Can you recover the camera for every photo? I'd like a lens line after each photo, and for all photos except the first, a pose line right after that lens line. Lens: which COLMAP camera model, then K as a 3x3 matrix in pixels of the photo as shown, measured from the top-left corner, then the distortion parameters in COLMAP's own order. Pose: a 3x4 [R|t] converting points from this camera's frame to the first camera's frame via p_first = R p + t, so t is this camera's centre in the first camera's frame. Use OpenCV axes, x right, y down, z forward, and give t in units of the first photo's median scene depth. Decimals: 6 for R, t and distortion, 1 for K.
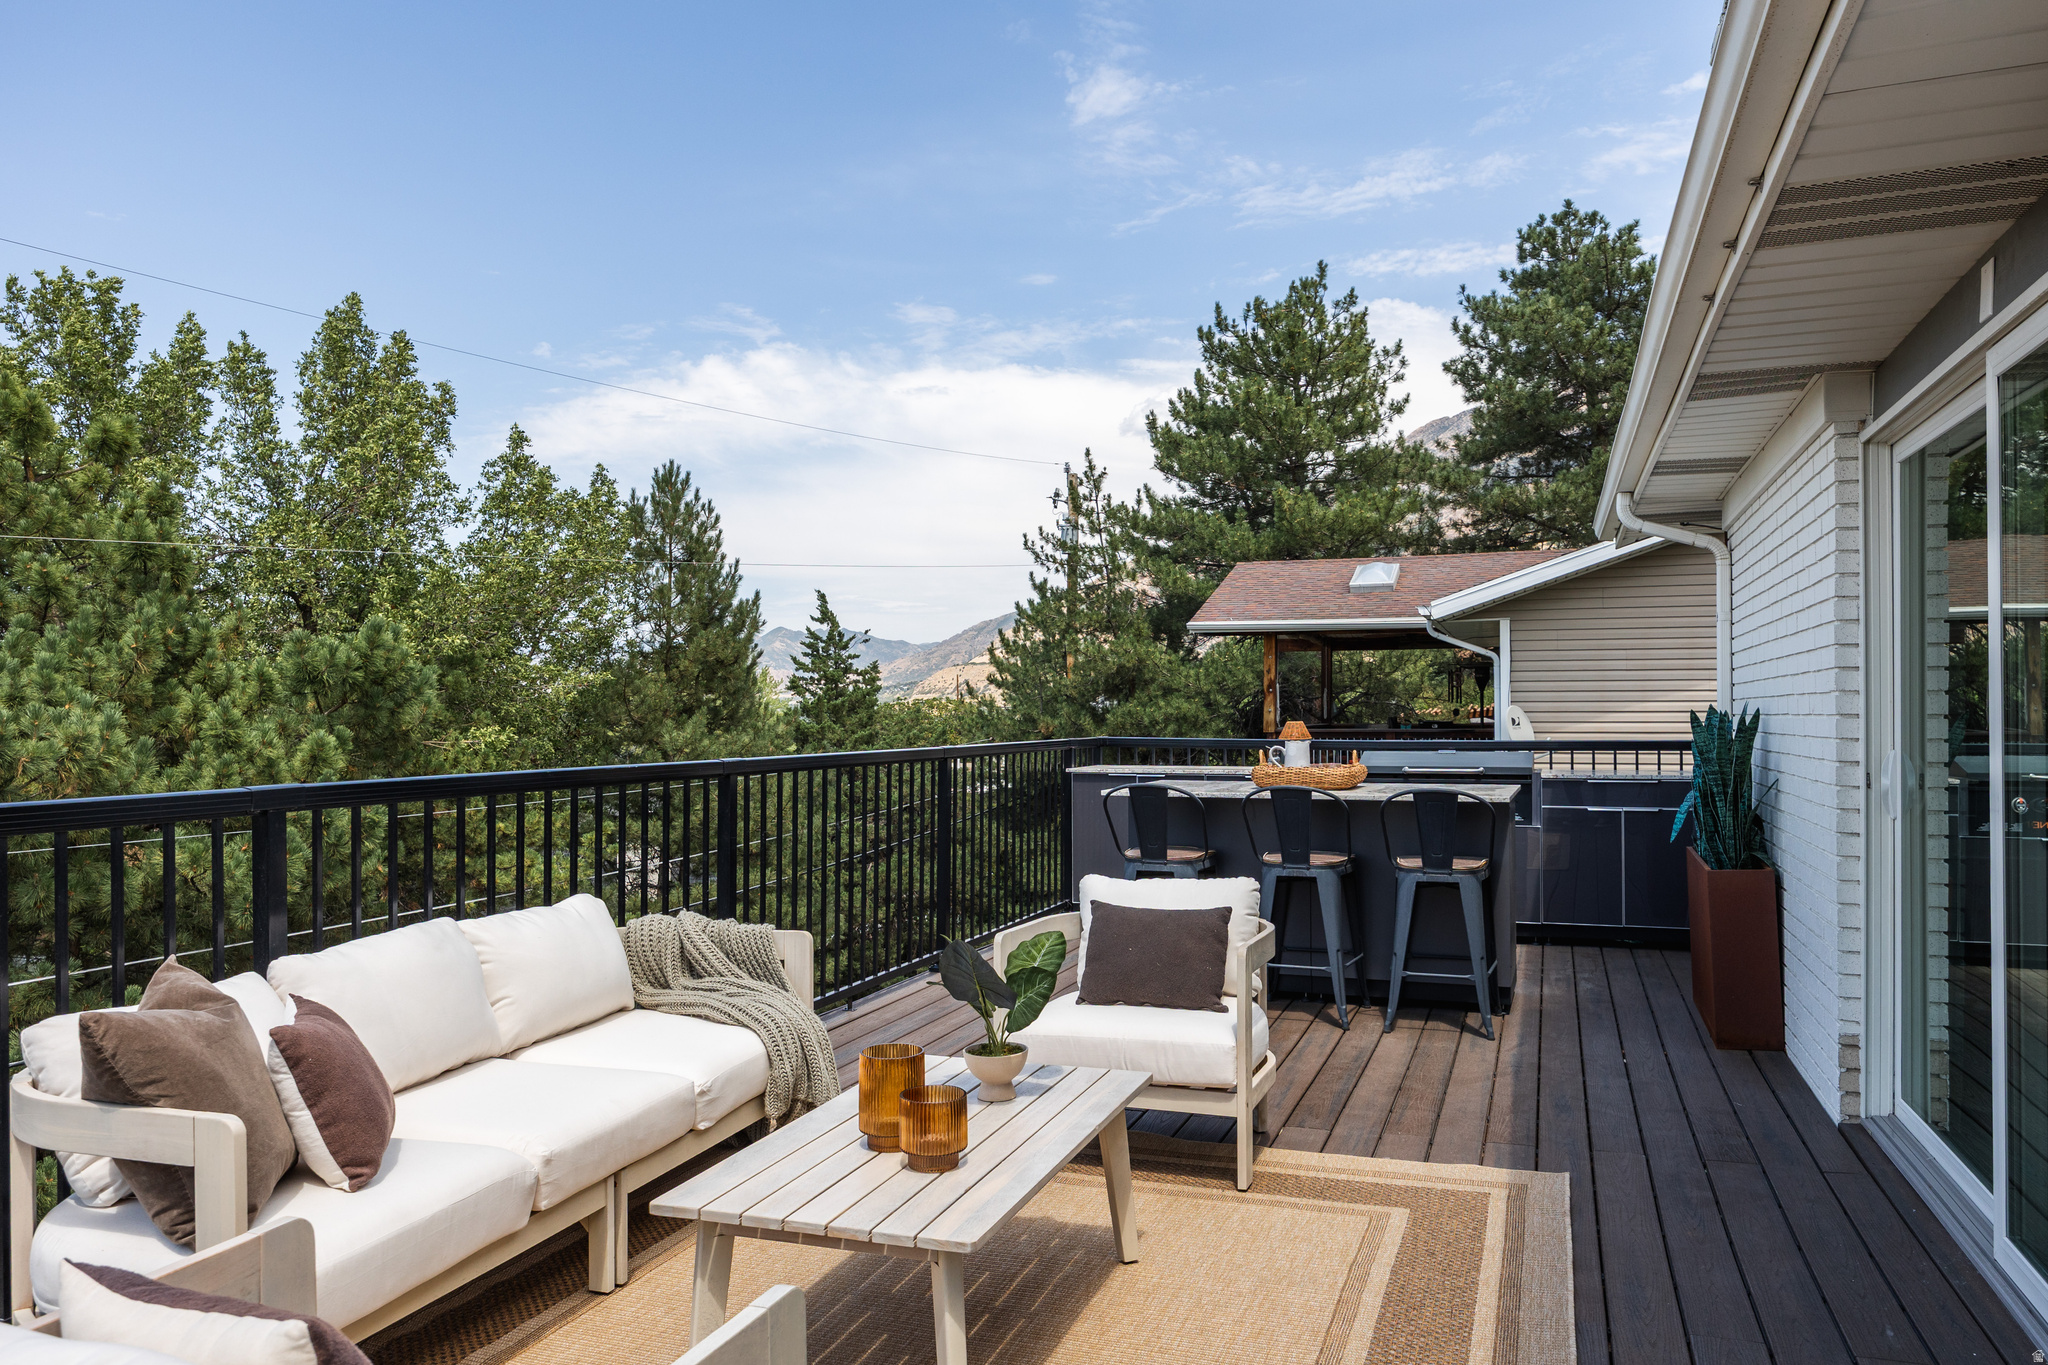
lens RADIAL K [[1454.8, 0, 1027.7], [0, 1454.8, 695.2], [0, 0, 1]] dist [0.005097, -0.002359]
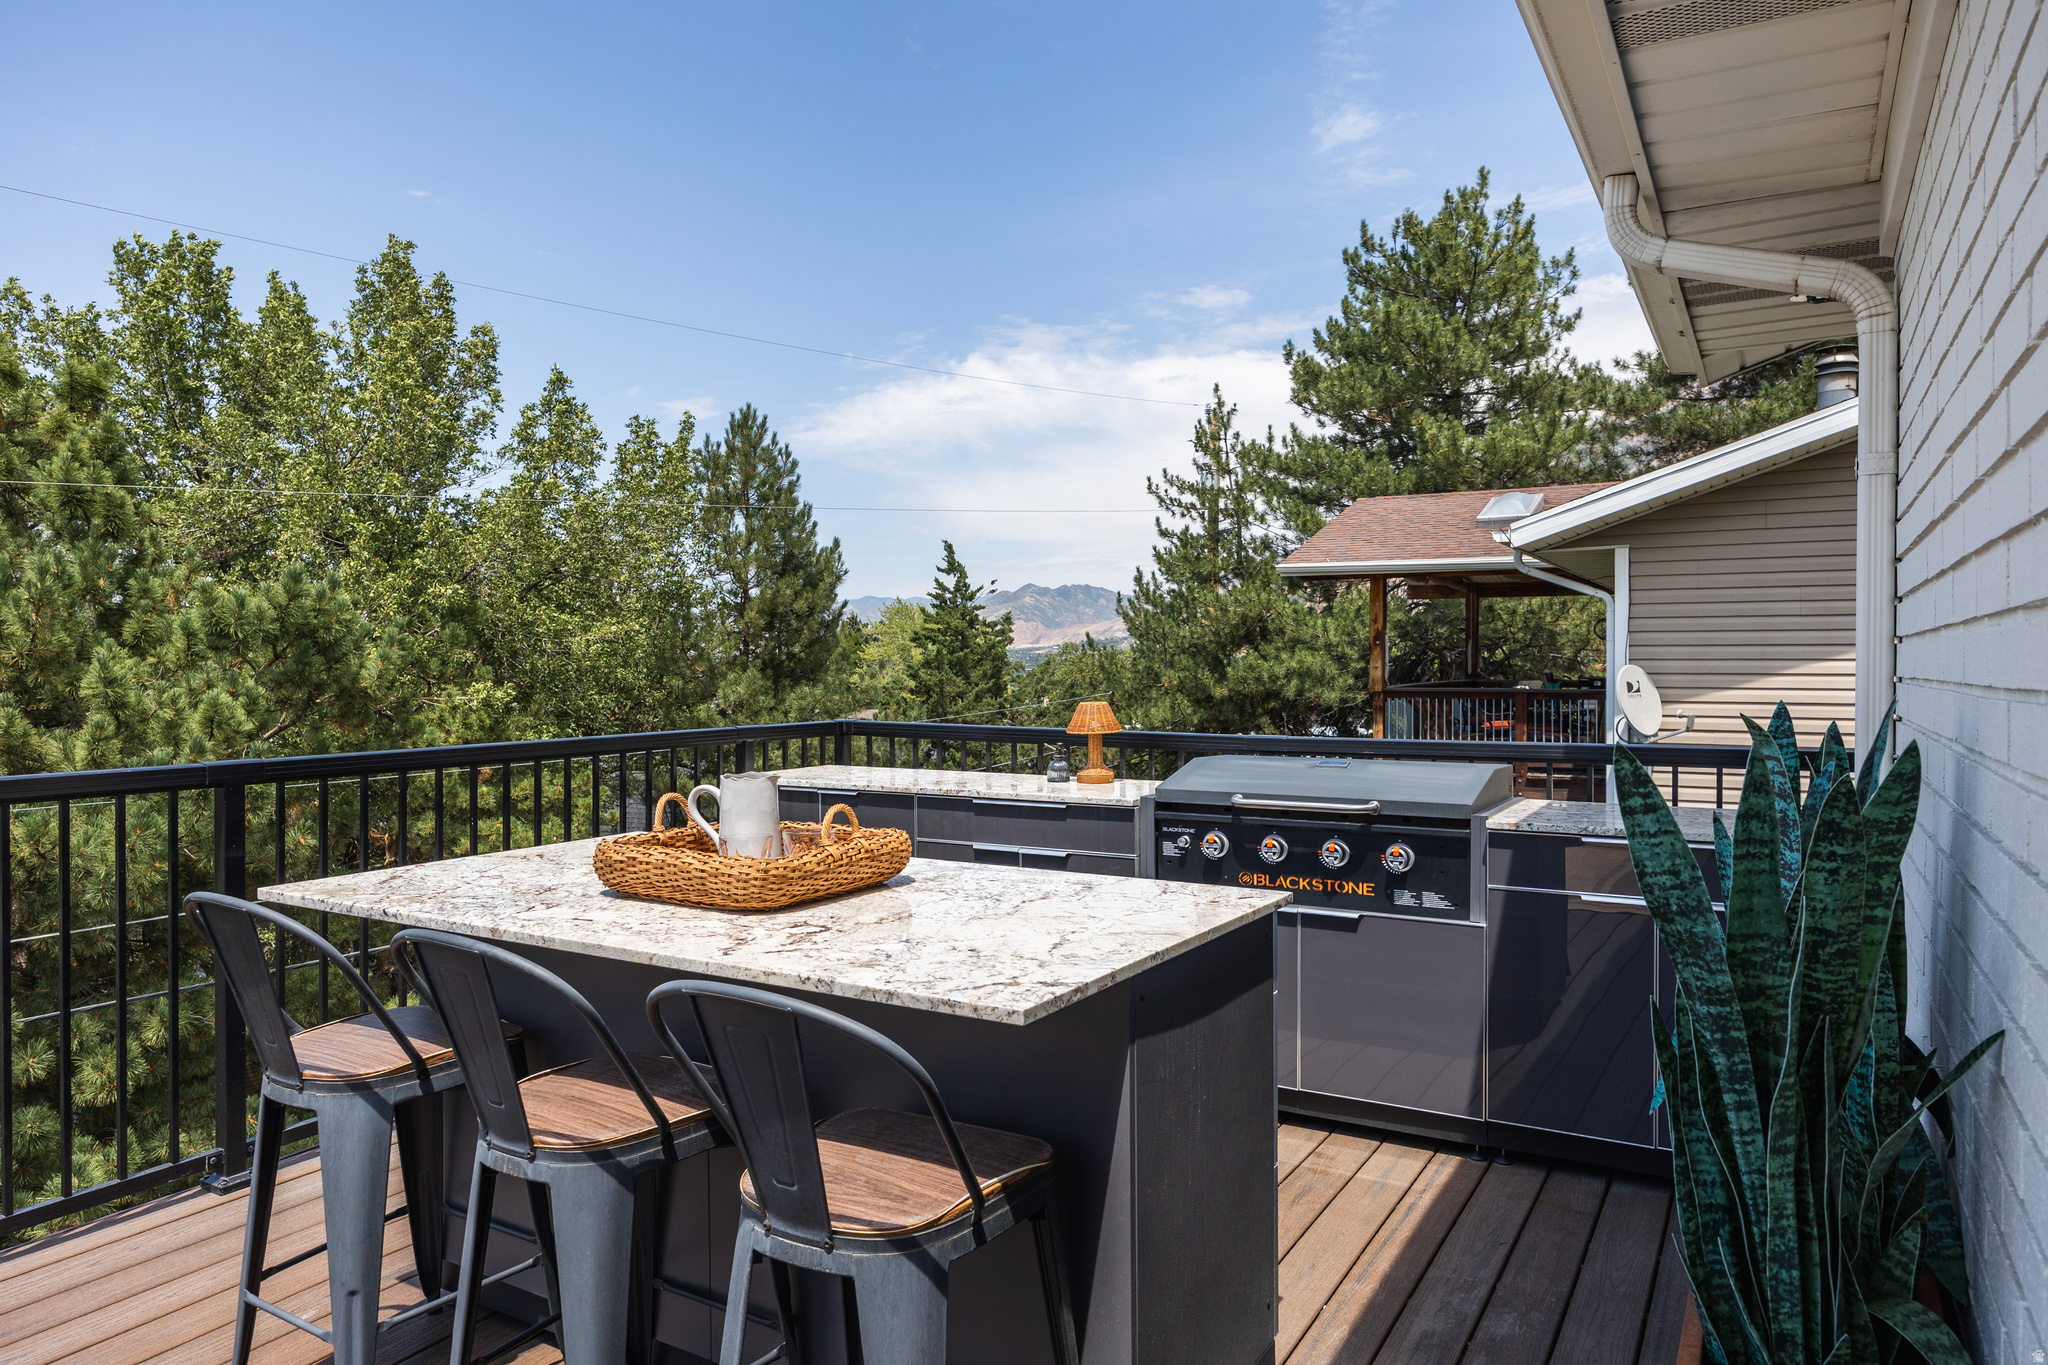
lens RADIAL K [[1304.1, 0, 1017.5], [0, 1304.1, 675.5], [0, 0, 1]] dist [-0.010000, 0.005096]
pose [[0.981313, 0.004124, -0.192372, 0.077912], [0.000338, 0.999732, 0.023152, -0.001427], [0.192416, -0.022784, 0.981049, 0.149066]]
